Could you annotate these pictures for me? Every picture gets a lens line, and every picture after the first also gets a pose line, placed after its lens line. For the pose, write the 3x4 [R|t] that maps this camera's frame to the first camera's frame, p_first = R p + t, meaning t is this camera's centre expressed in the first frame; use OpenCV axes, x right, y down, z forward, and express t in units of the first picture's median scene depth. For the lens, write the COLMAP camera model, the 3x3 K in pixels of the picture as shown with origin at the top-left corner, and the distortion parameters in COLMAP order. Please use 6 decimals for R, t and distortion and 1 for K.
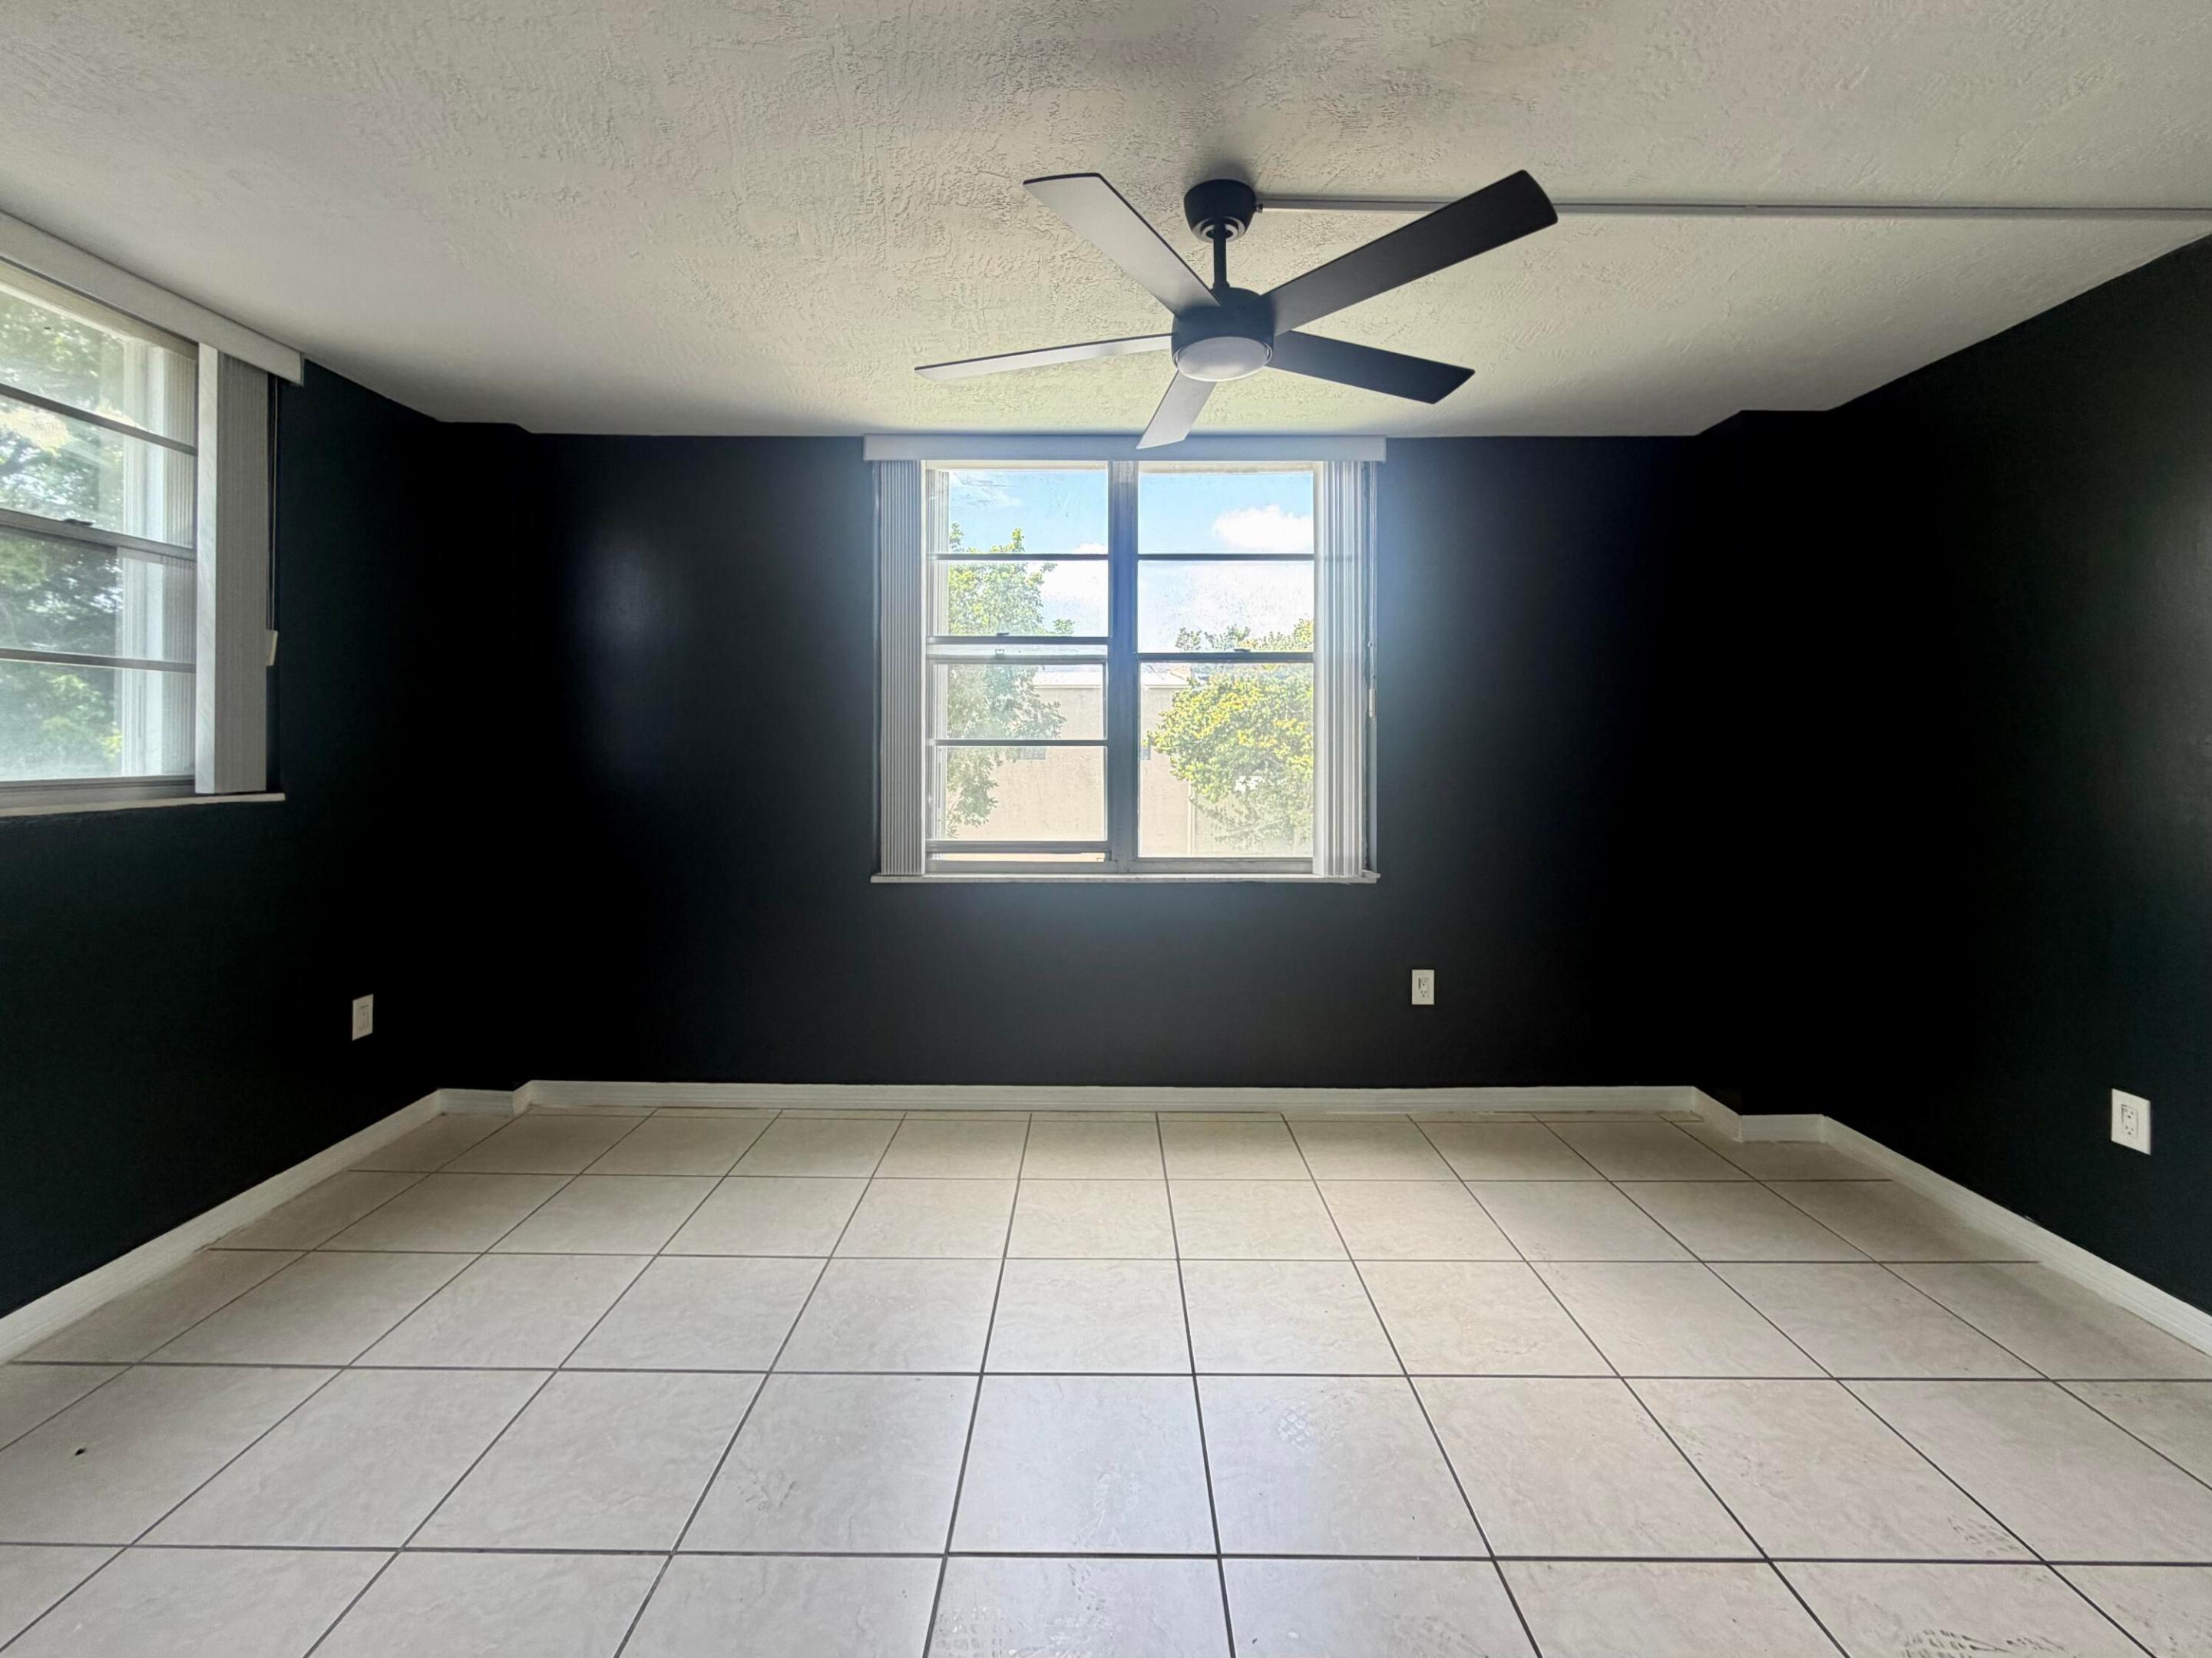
lens RADIAL K [[985.4, 0, 1107.6], [0, 985.4, 745.8], [0, 0, 1]] dist [-0.003413, -0.000469]
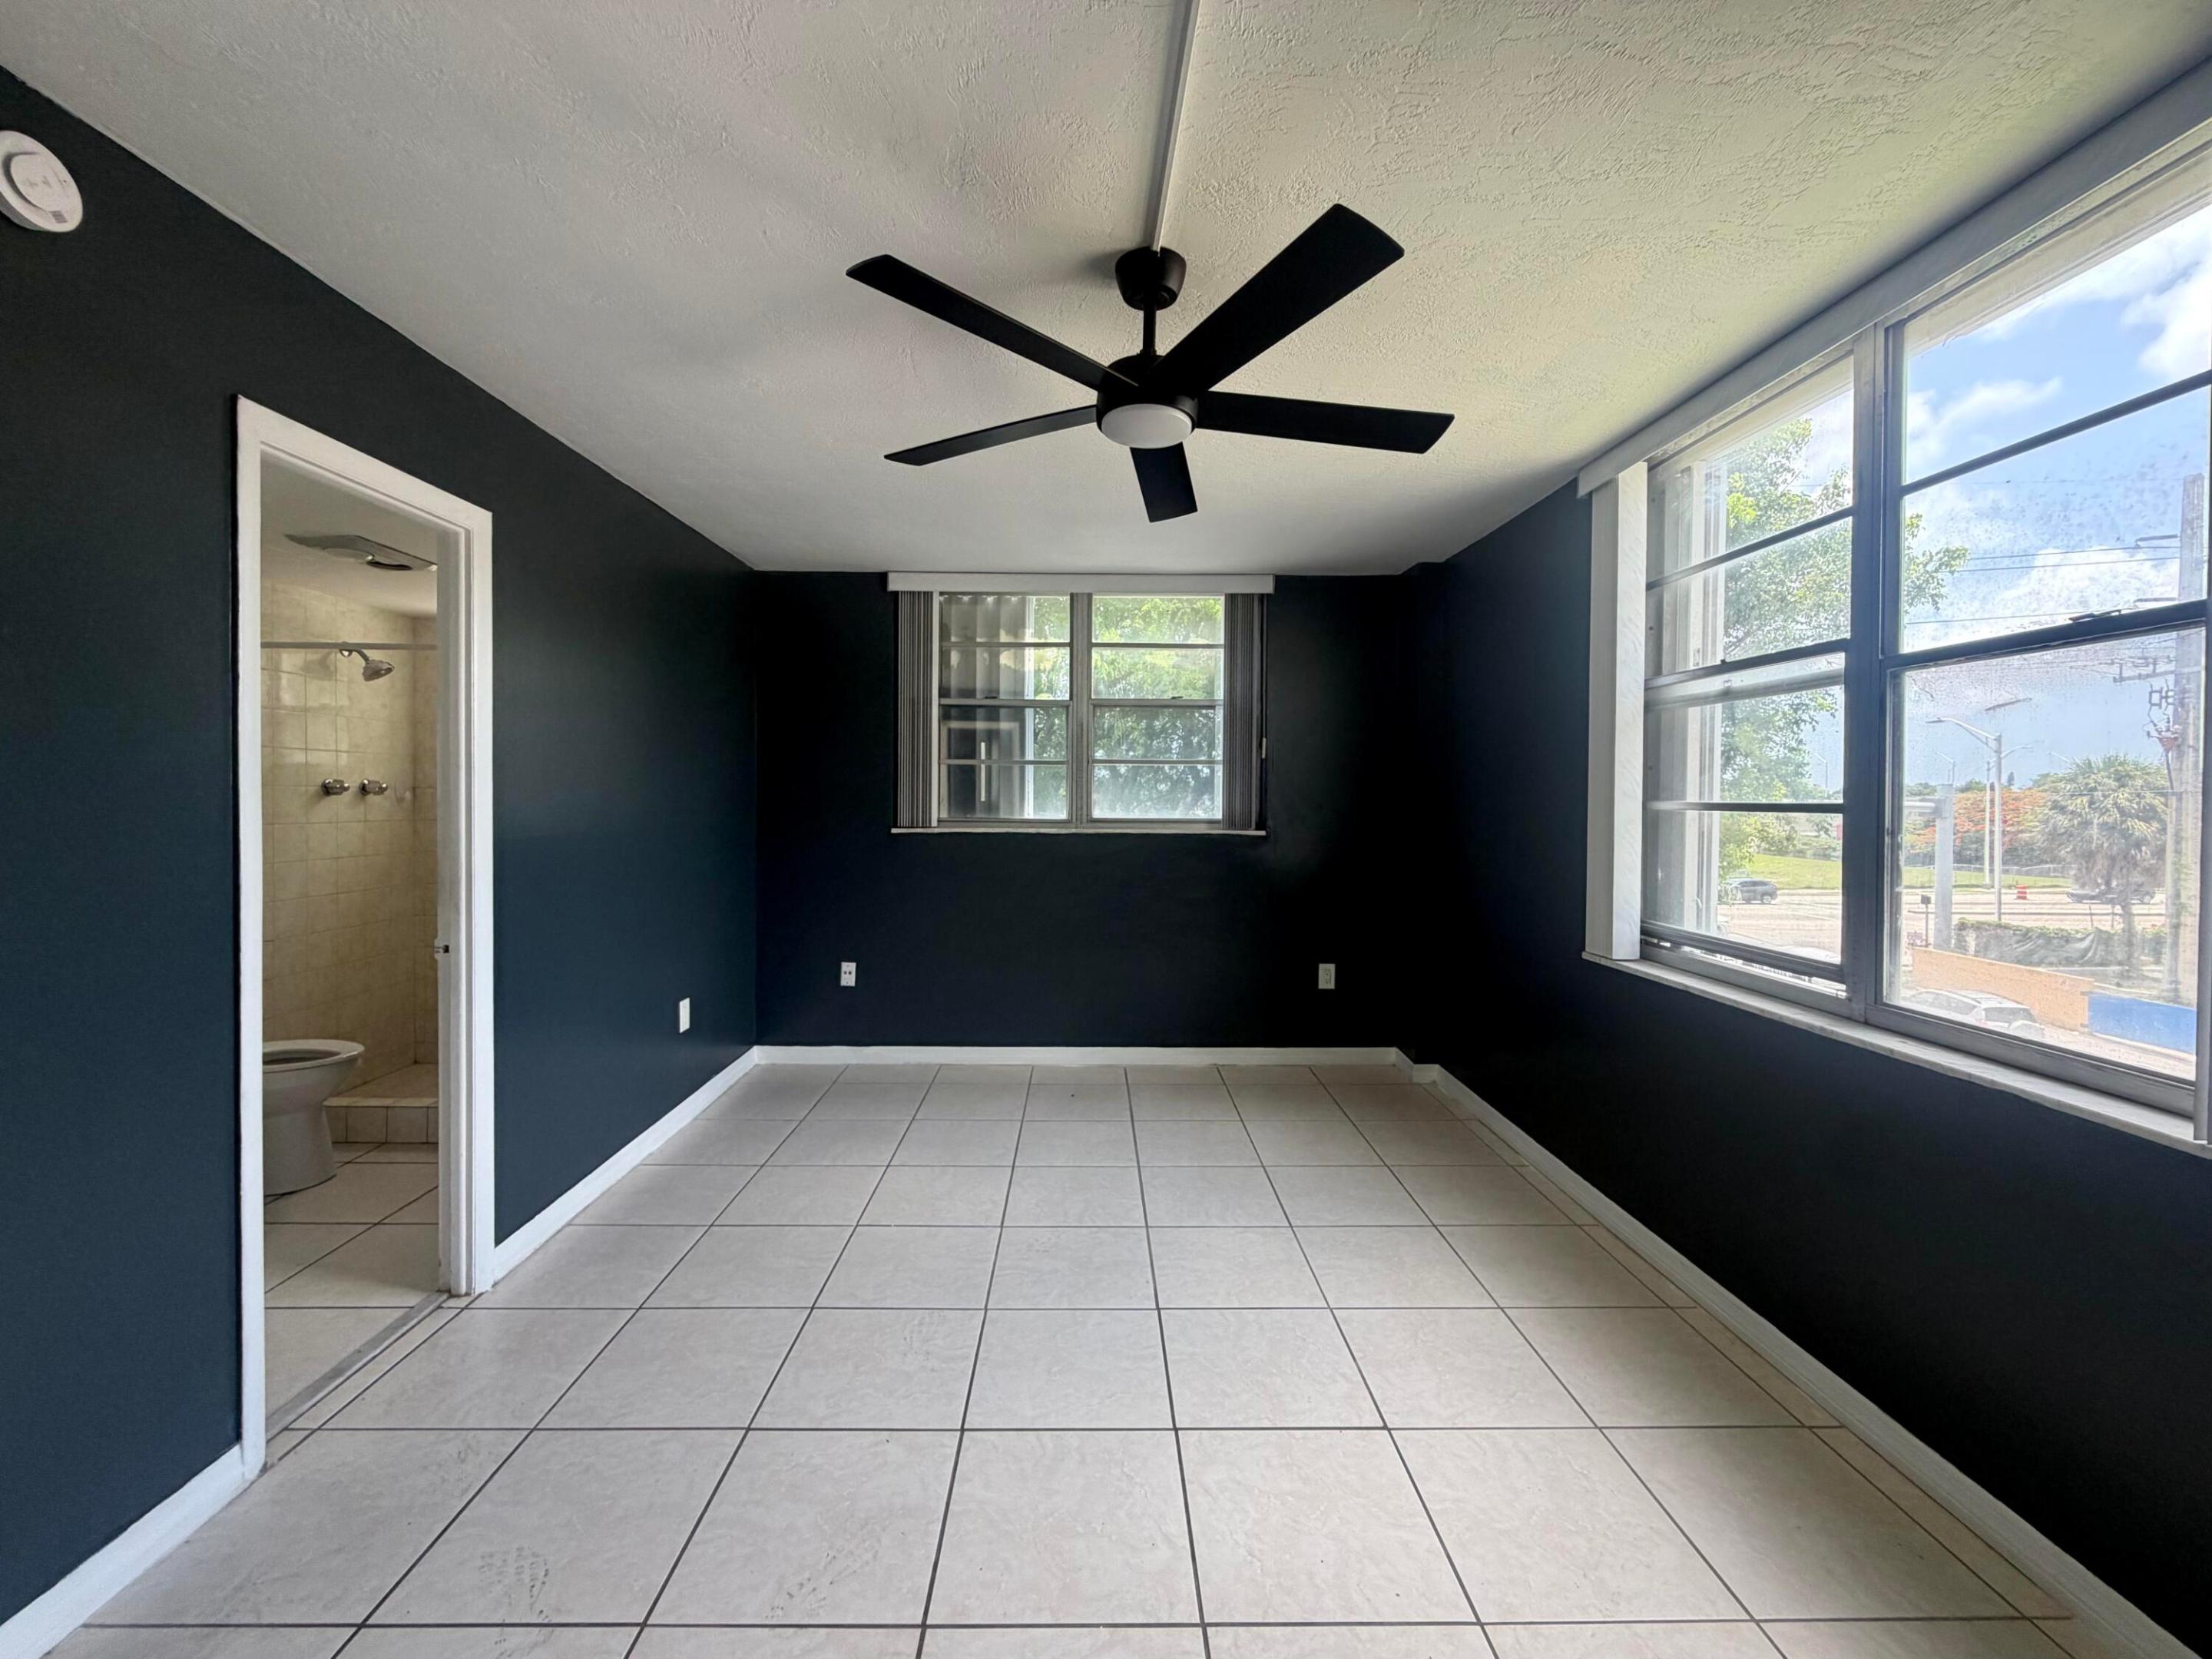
lens RADIAL K [[910.7, 0, 1094.8], [0, 910.7, 814.0], [0, 0, 1]] dist [-0.002563, 0.000108]
pose [[-0.012160, 0.016731, -0.999786, 0.594150], [-0.009473, 0.999813, 0.016847, -0.004975], [0.999881, 0.009676, -0.011999, 0.541051]]
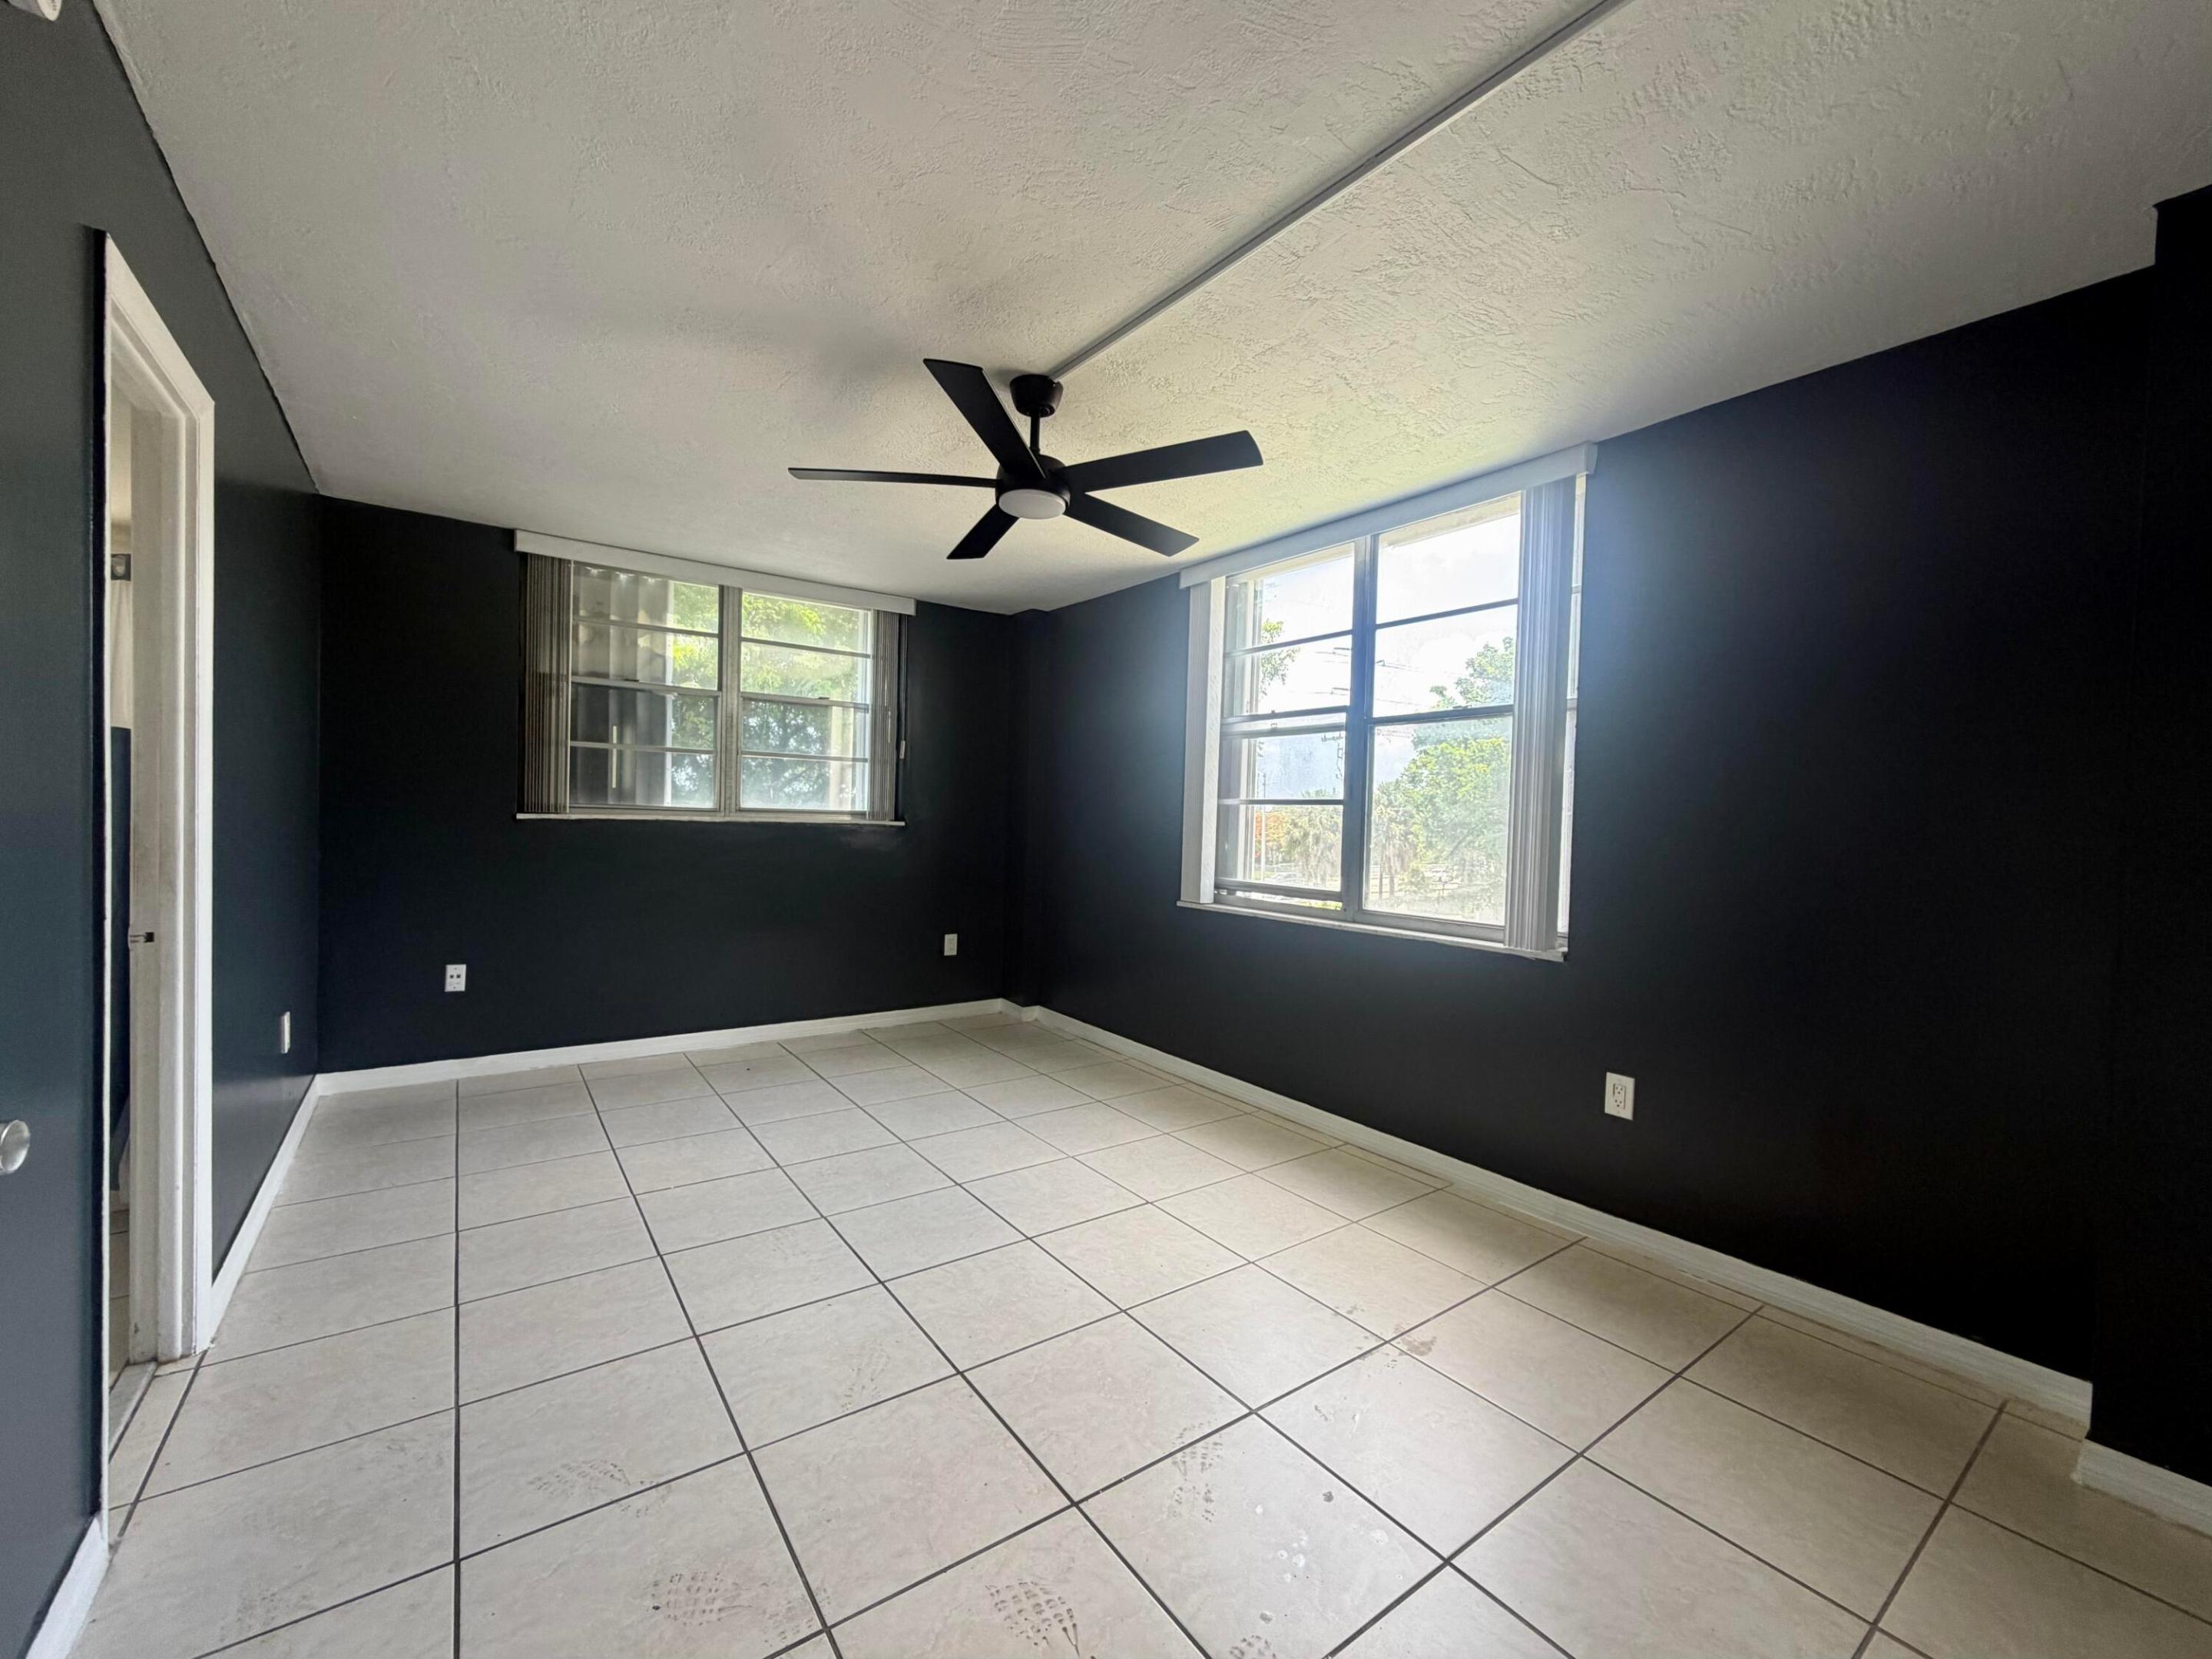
lens RADIAL K [[910.7, 0, 1092.7], [0, 910.7, 847.7], [0, 0, 1]] dist [-0.002563, 0.000108]
pose [[0.567127, 0.040898, -0.822614, 0.691291], [-0.029252, 0.999136, 0.029508, 0.026279], [0.823111, 0.007329, 0.567834, 0.196802]]
